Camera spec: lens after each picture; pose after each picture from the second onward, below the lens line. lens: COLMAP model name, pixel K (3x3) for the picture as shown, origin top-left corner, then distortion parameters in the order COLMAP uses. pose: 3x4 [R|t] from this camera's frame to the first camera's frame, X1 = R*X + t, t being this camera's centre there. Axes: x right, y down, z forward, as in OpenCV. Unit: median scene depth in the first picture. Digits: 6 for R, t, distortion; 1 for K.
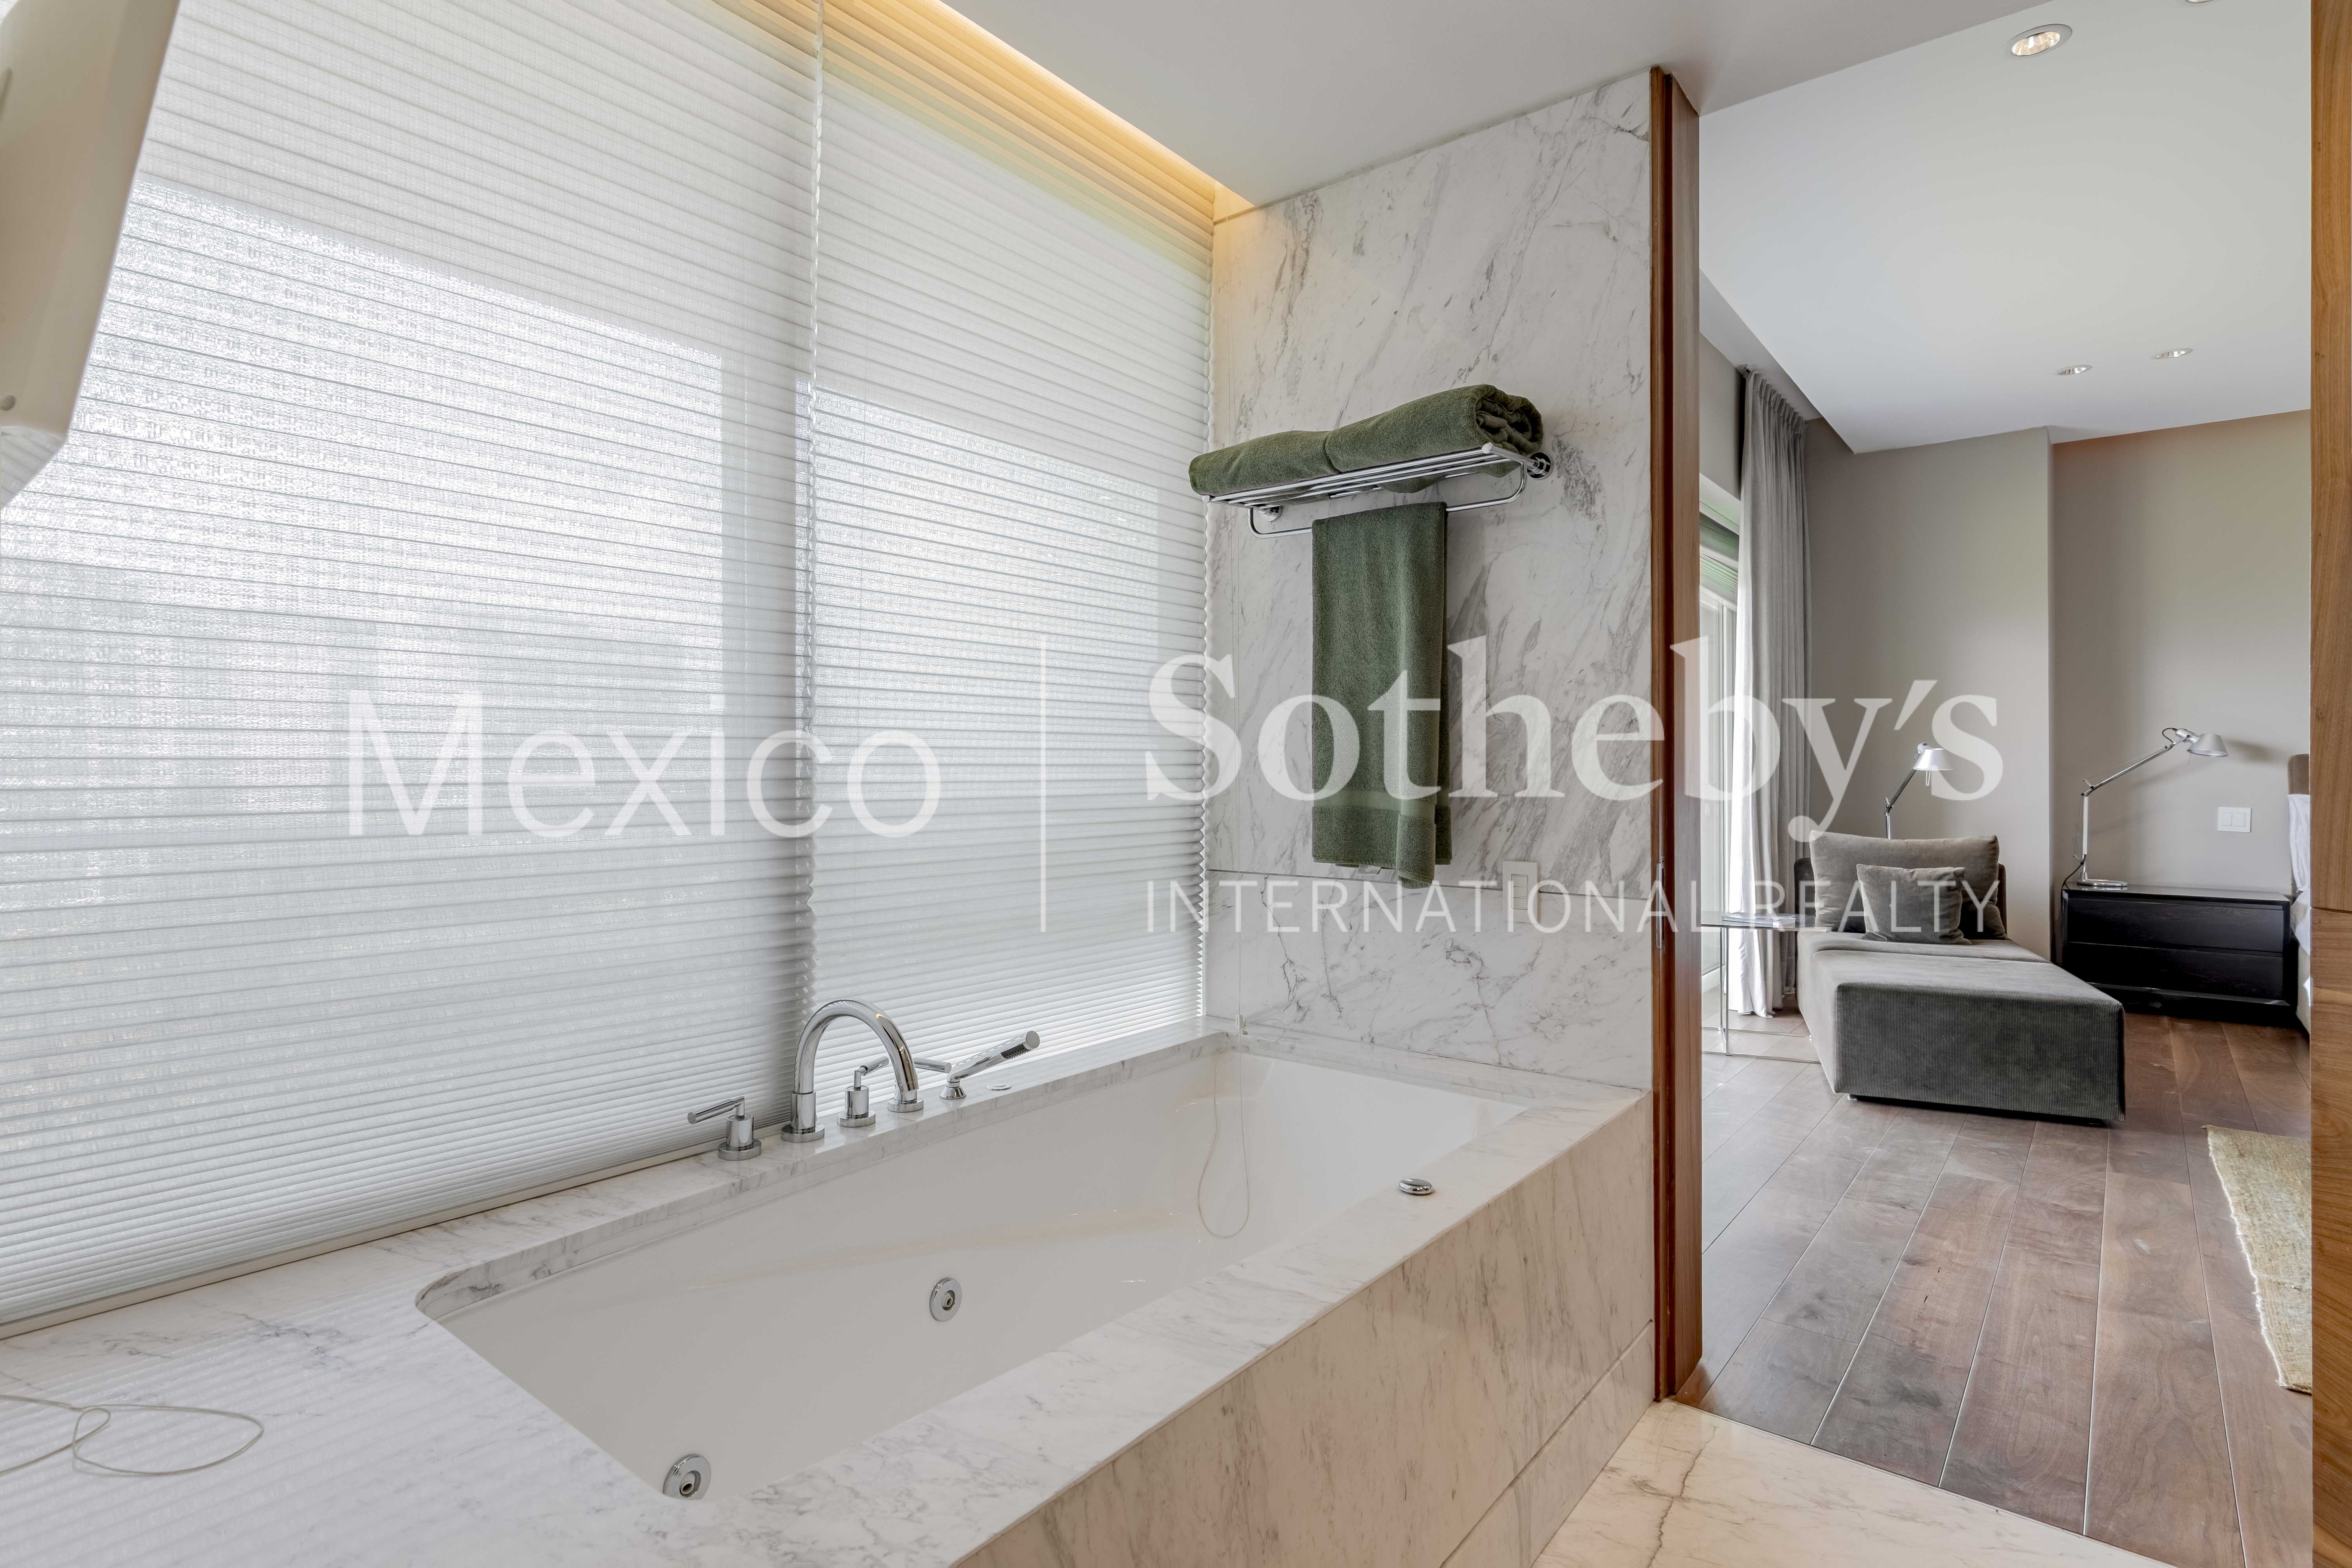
lens RADIAL K [[1163.3, 0, 1176.0], [0, 1163.3, 784.0], [0, 0, 1]] dist [-0.000107, 0.000515]
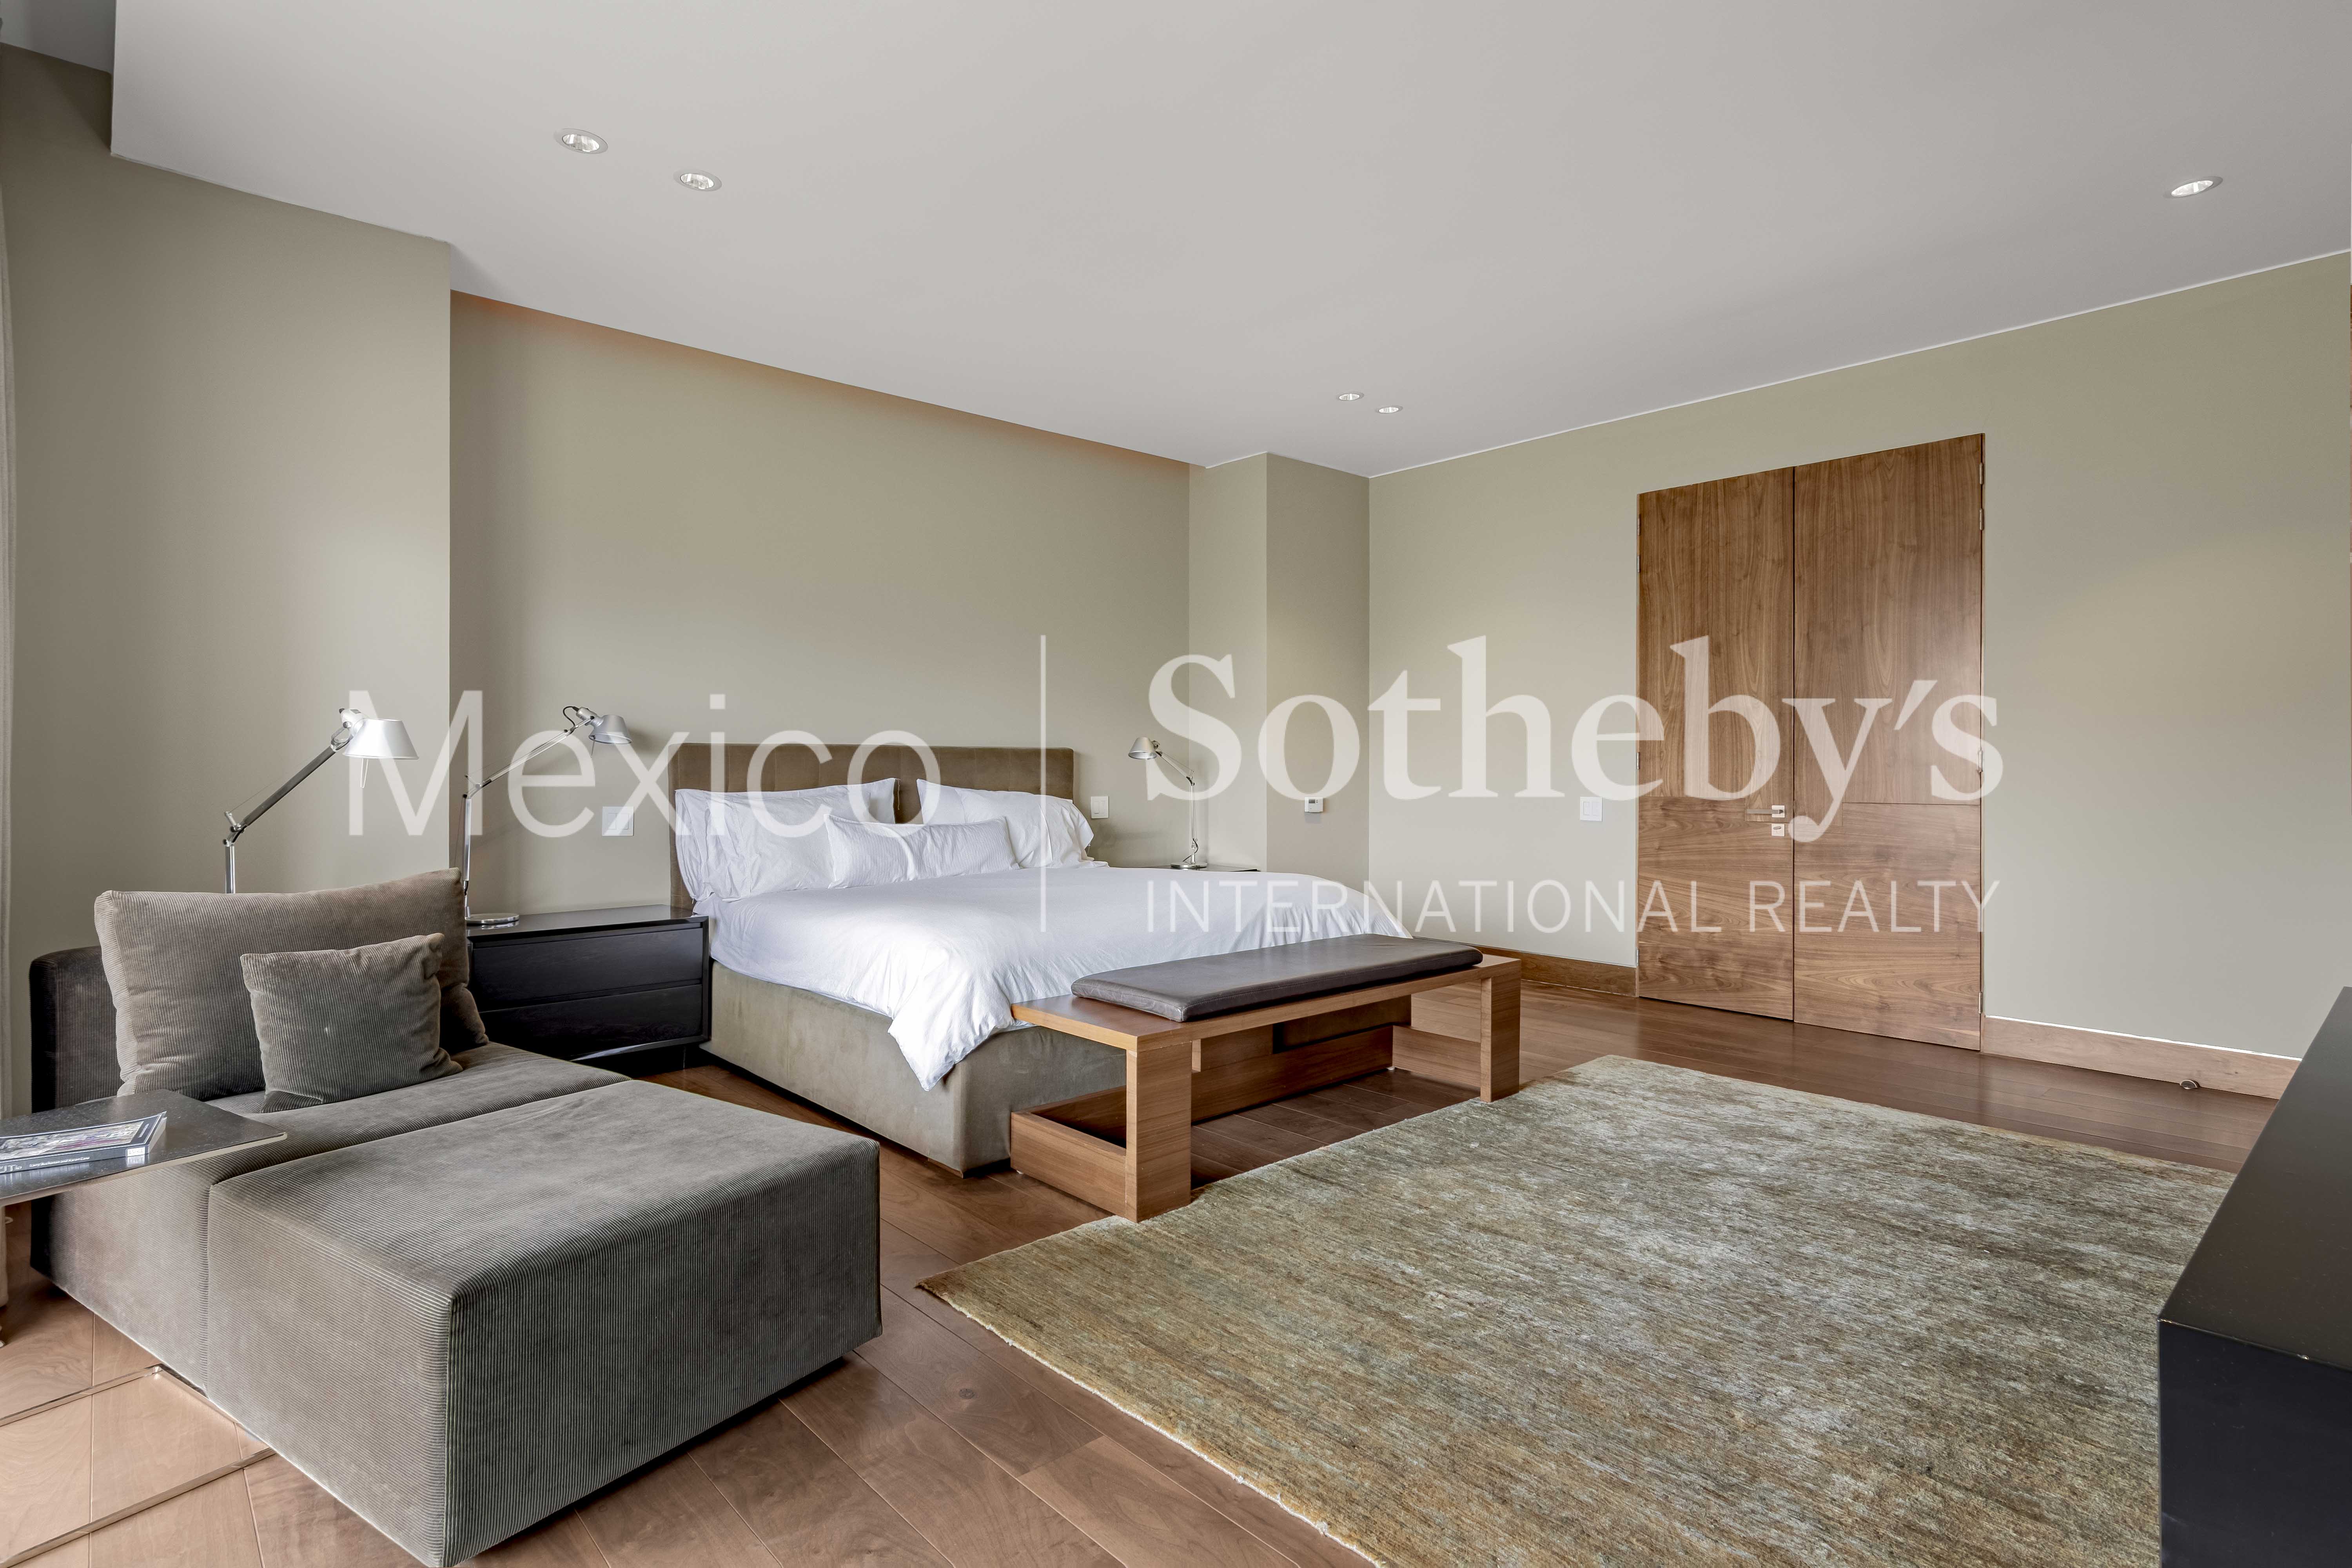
lens RADIAL K [[1163.3, 0, 1176.0], [0, 1163.3, 784.0], [0, 0, 1]] dist [-0.000107, 0.000515]
pose [[0.154279, -0.013646, 0.987933, 0.214143], [0.005860, 0.999900, 0.012896, -0.010818], [-0.988010, 0.003800, 0.154344, 0.700202]]
